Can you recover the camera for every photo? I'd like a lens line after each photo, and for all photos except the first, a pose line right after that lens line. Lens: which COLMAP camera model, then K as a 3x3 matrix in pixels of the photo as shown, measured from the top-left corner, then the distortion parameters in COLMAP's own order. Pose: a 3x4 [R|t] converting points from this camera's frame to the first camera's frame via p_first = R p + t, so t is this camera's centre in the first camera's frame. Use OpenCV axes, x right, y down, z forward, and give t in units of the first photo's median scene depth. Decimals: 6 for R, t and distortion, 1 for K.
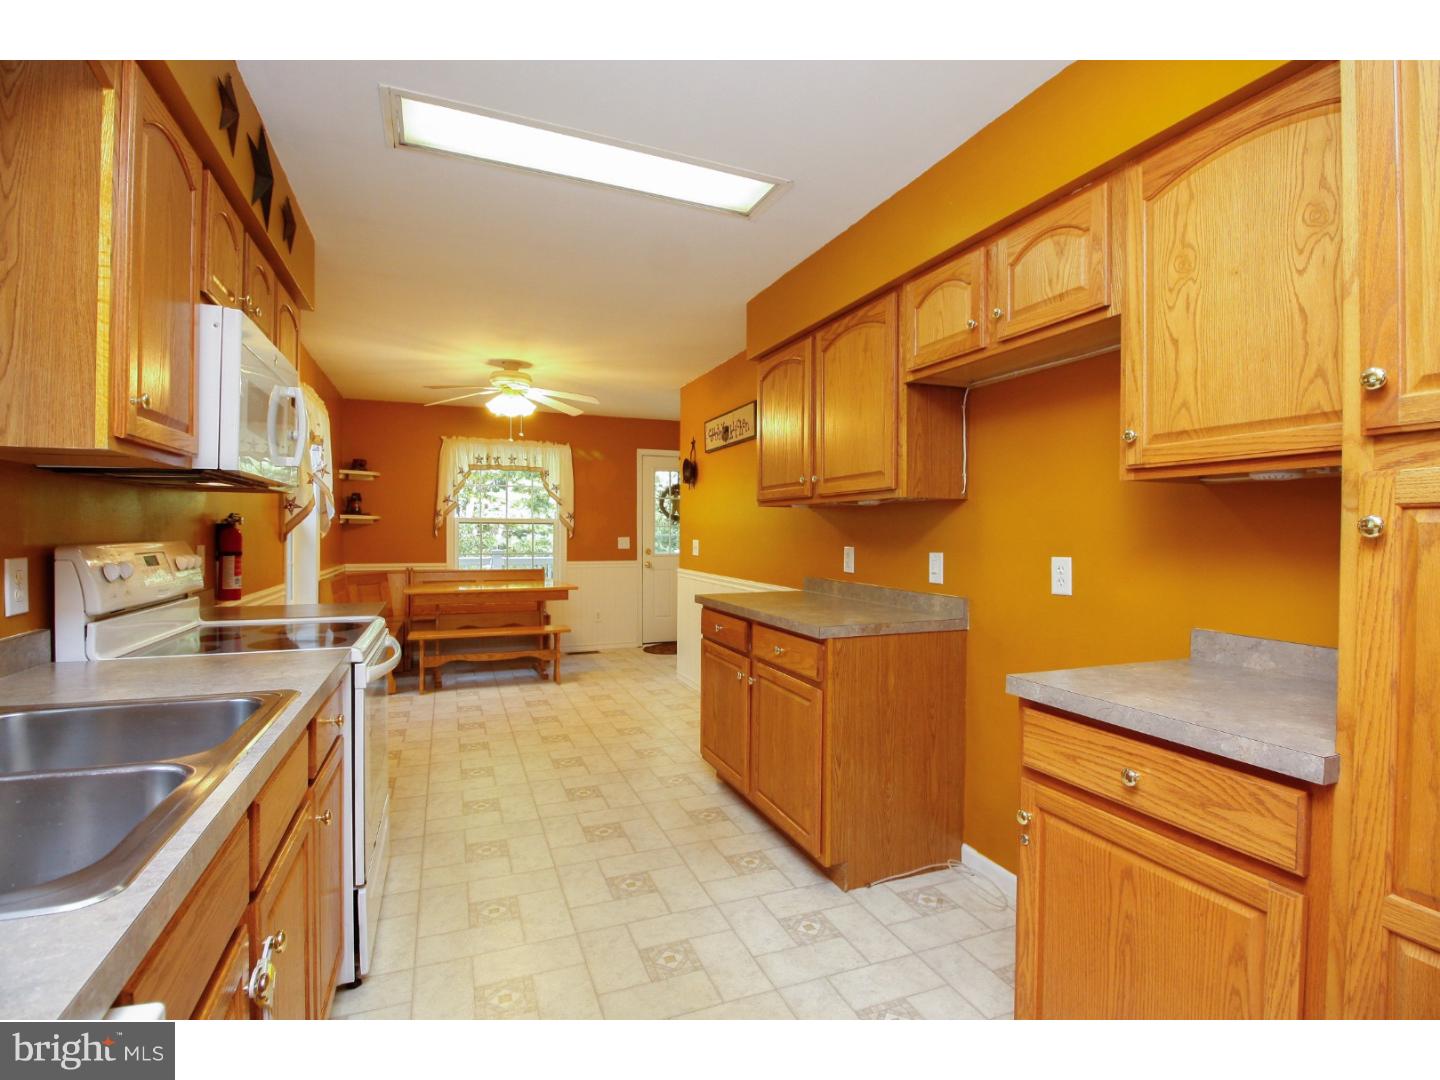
lens RADIAL K [[660.9, 0, 720.0], [0, 660.9, 540.0], [0, 0, 1]] dist [-0.011831, -0.000154]
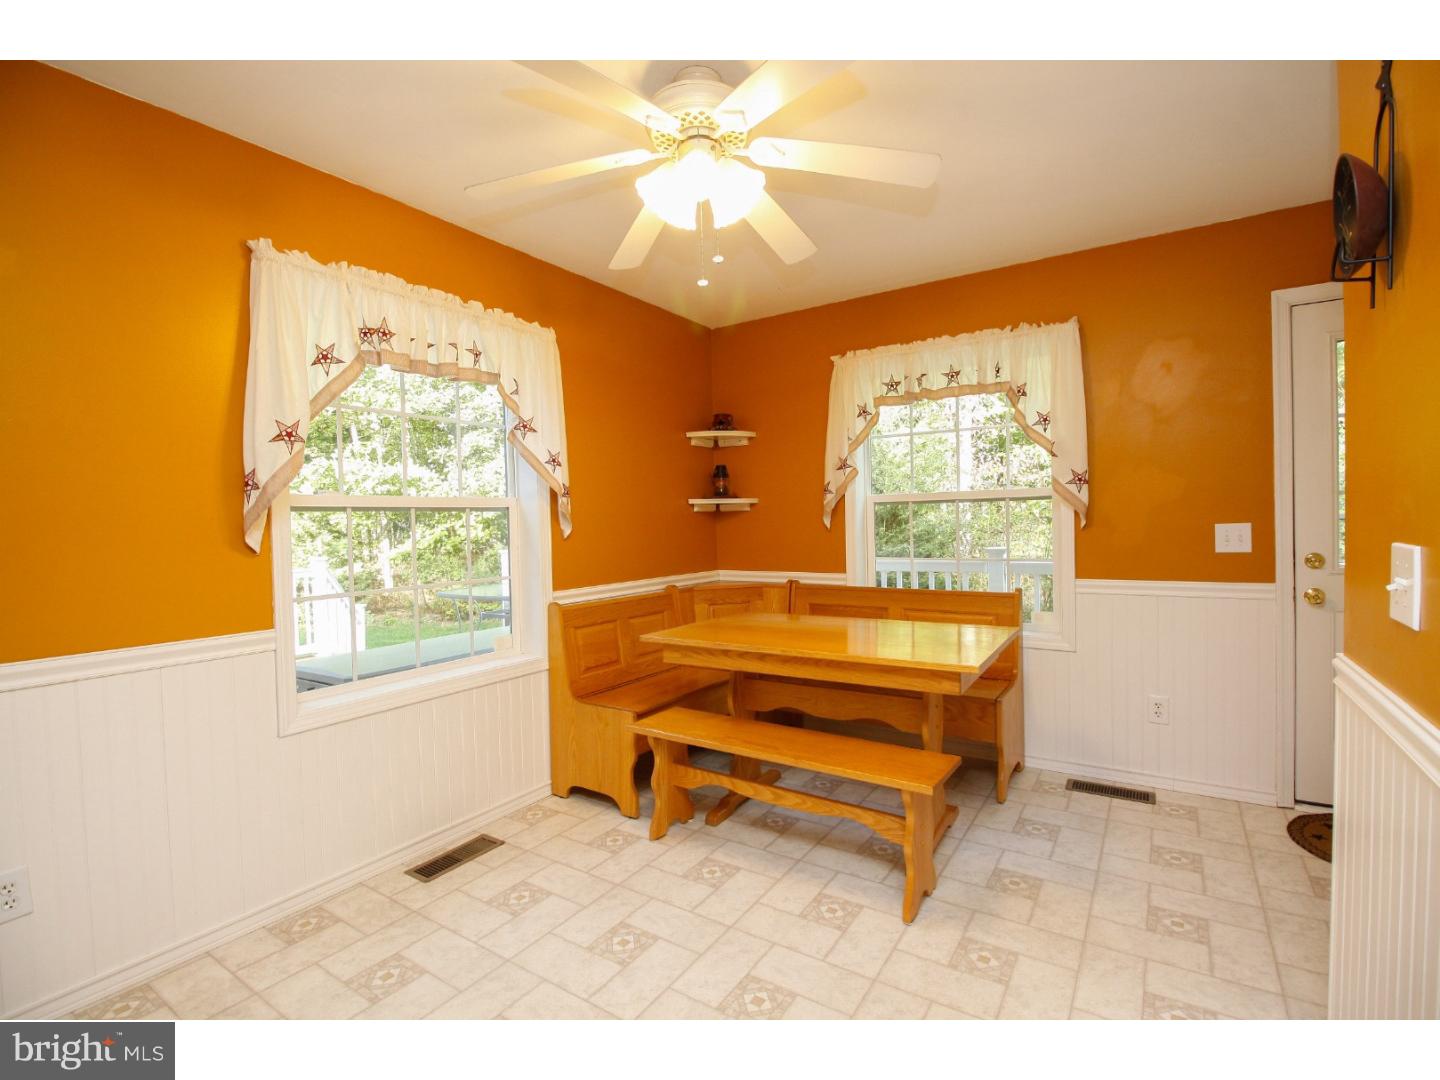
lens RADIAL K [[666.9, 0, 720.0], [0, 666.9, 540.0], [0, 0, 1]] dist [-0.023327, -0.000936]
pose [[0.559686, 0.006052, -0.828683, 0.010474], [0.016125, 0.999704, 0.018192, -0.007093], [0.828548, -0.023544, 0.559423, 0.565426]]
